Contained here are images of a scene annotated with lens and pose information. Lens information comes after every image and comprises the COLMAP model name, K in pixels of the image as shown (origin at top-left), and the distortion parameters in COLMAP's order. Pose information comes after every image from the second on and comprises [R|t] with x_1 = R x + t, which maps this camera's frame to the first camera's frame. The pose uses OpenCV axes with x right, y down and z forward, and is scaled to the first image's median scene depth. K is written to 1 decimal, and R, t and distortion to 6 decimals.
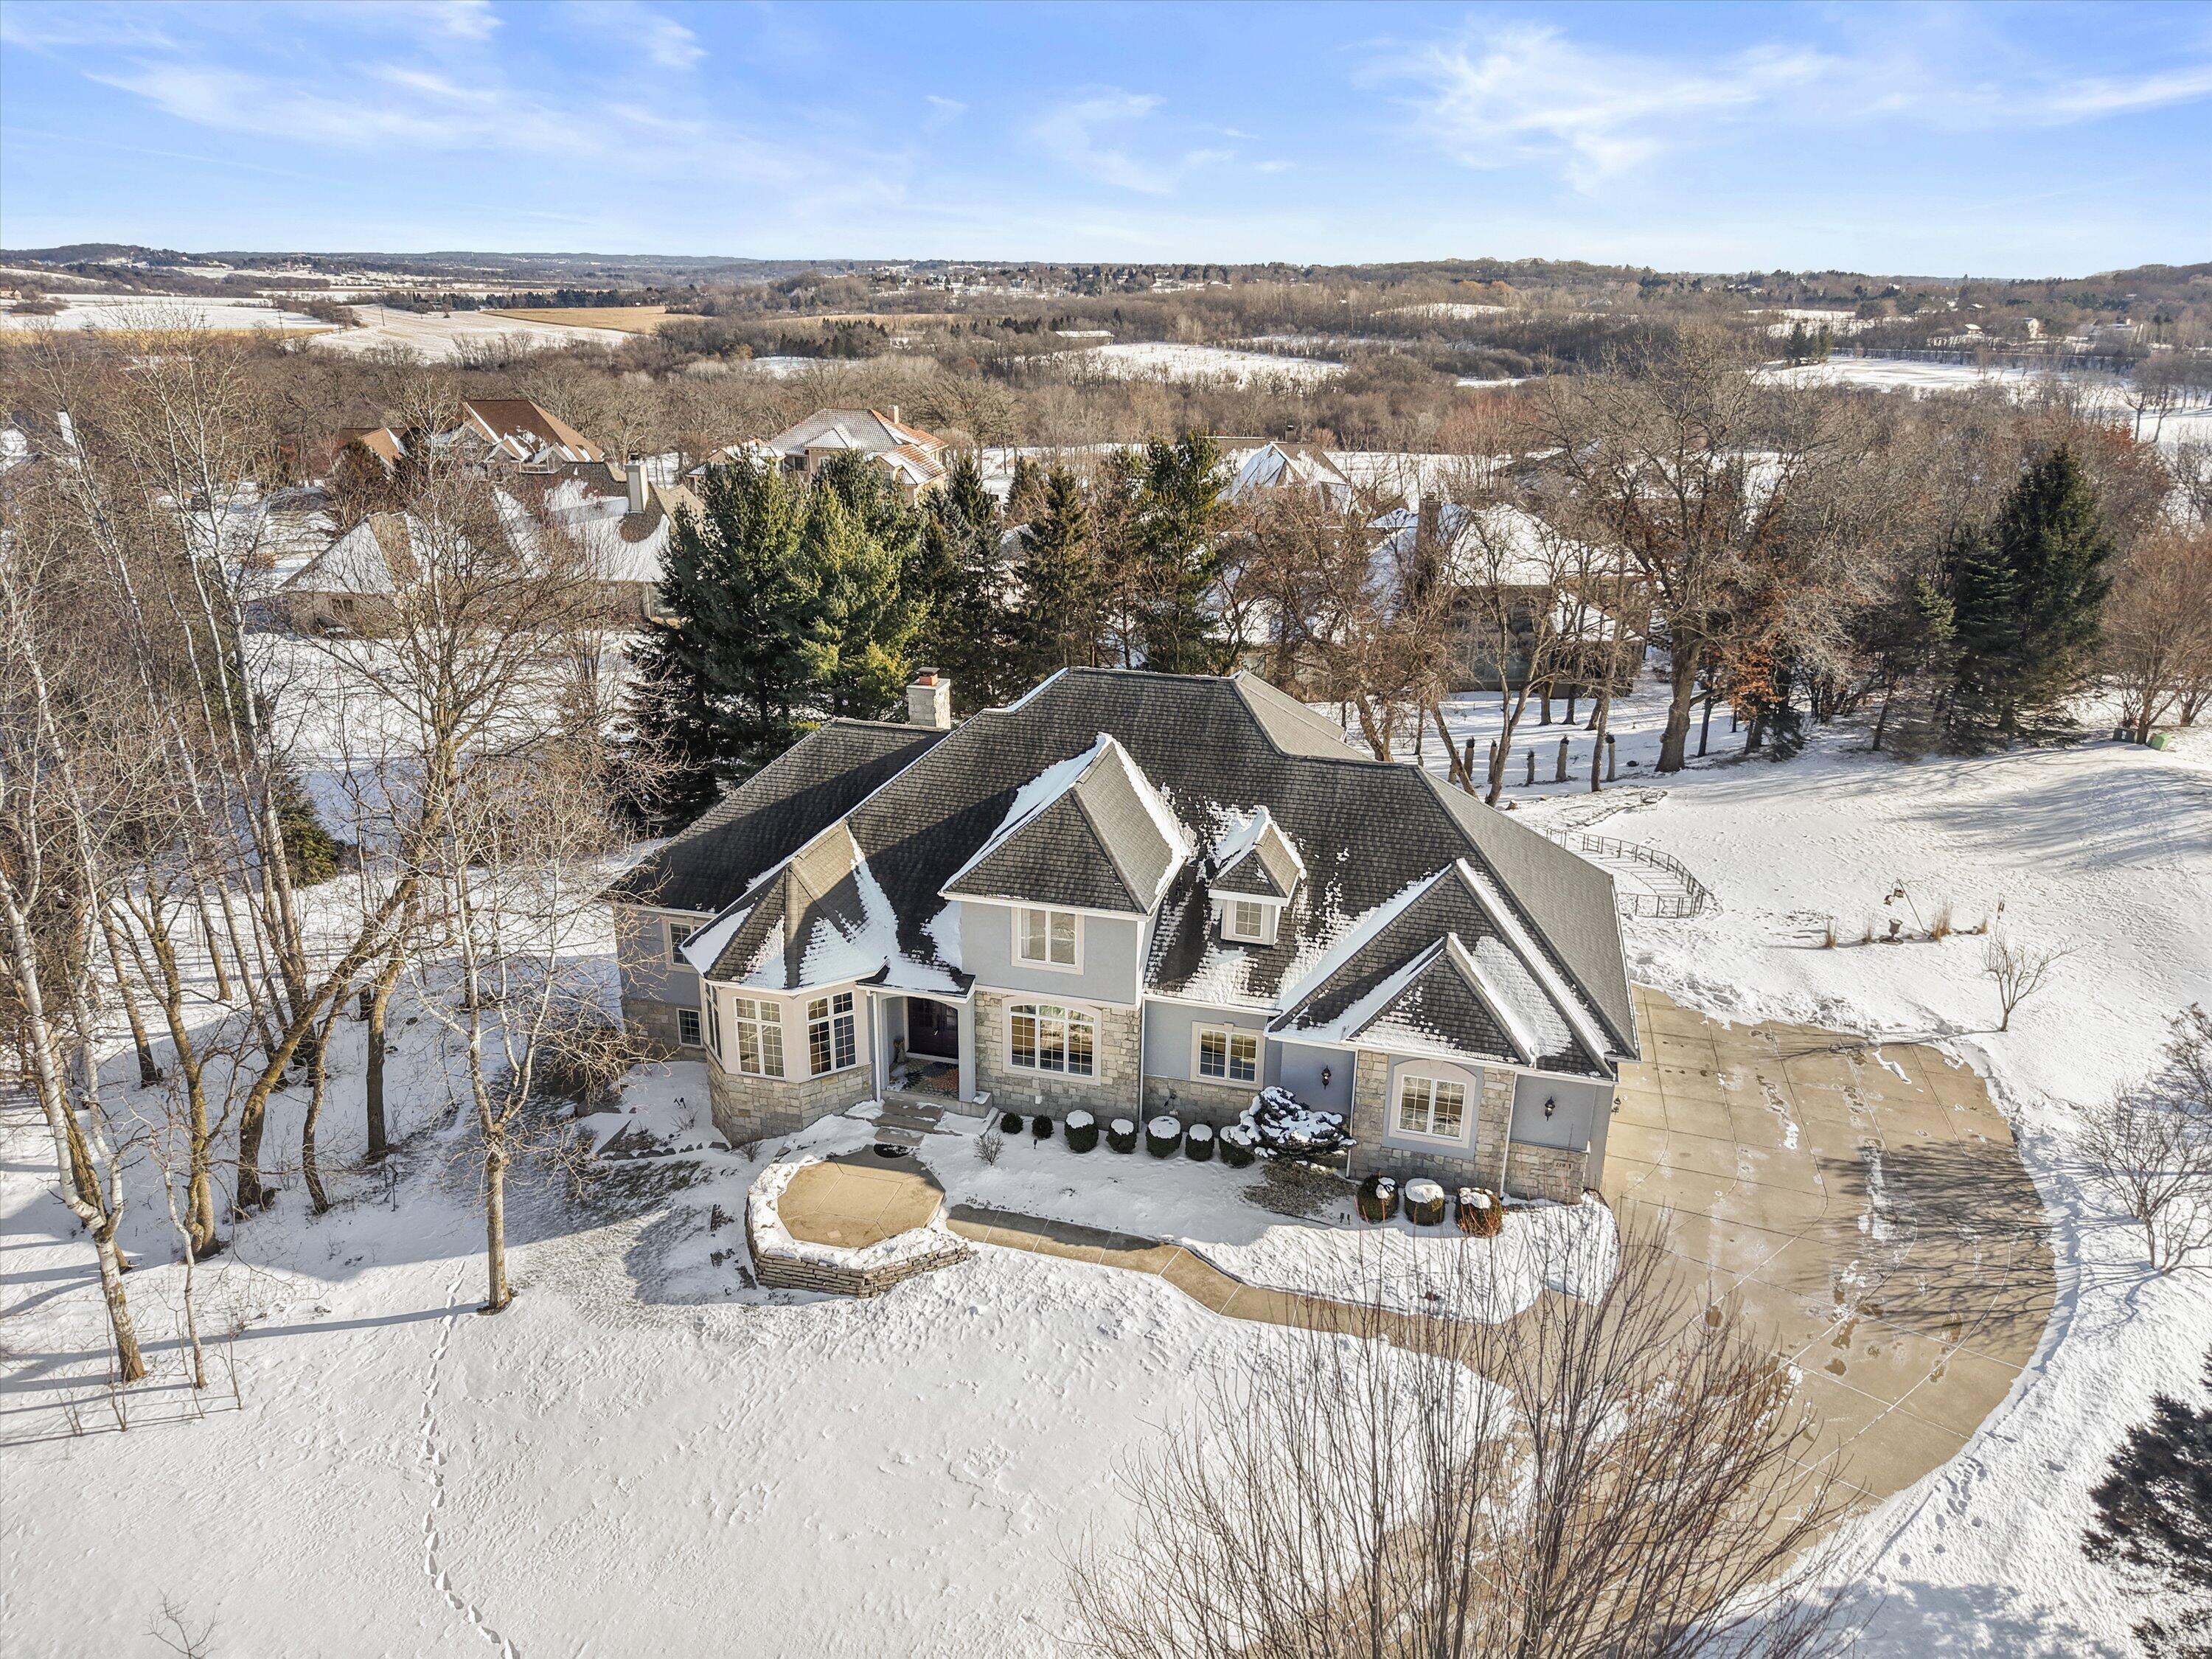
lens RADIAL K [[1488.5, 0, 1106.0], [0, 1488.5, 829.5], [0, 0, 1]] dist [0.015846, -0.008207]
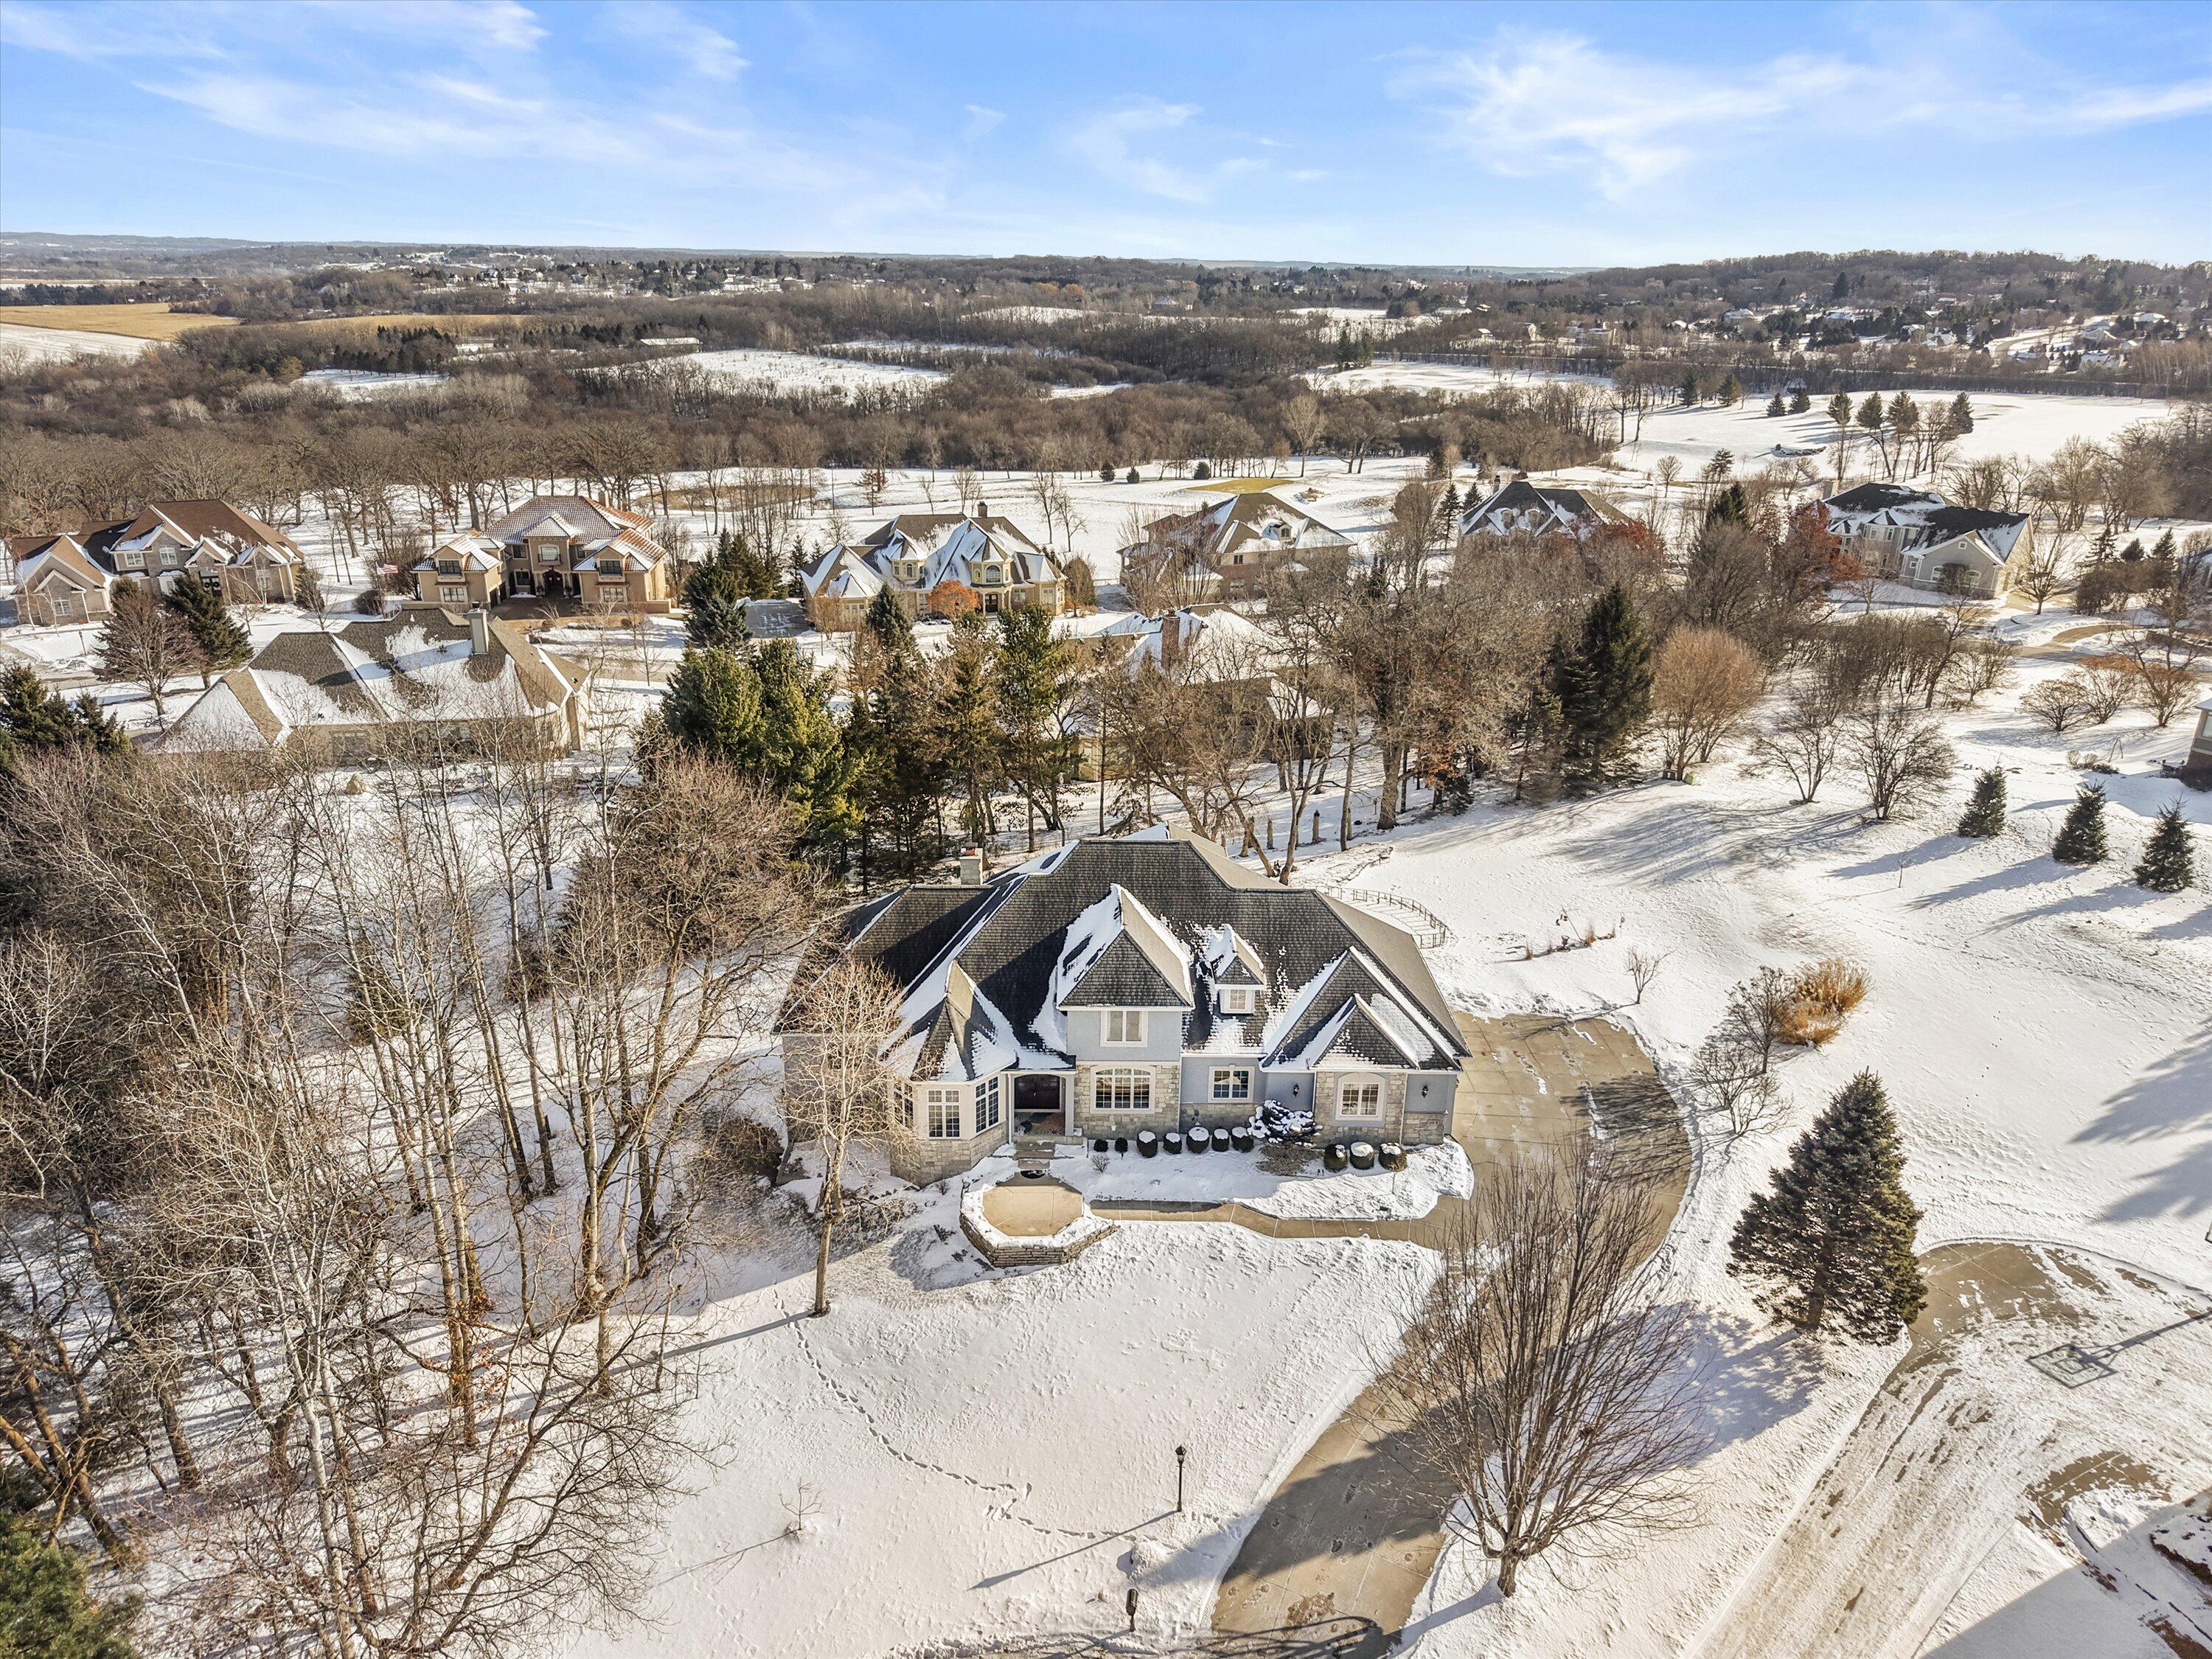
lens RADIAL K [[1488.5, 0, 1106.0], [0, 1488.5, 829.5], [0, 0, 1]] dist [0.015846, -0.008207]
pose [[0.963545, -0.091372, 0.251460, -0.420995], [0.089619, 0.995805, 0.018440, -0.161987], [-0.252091, 0.004768, 0.967692, -0.518720]]
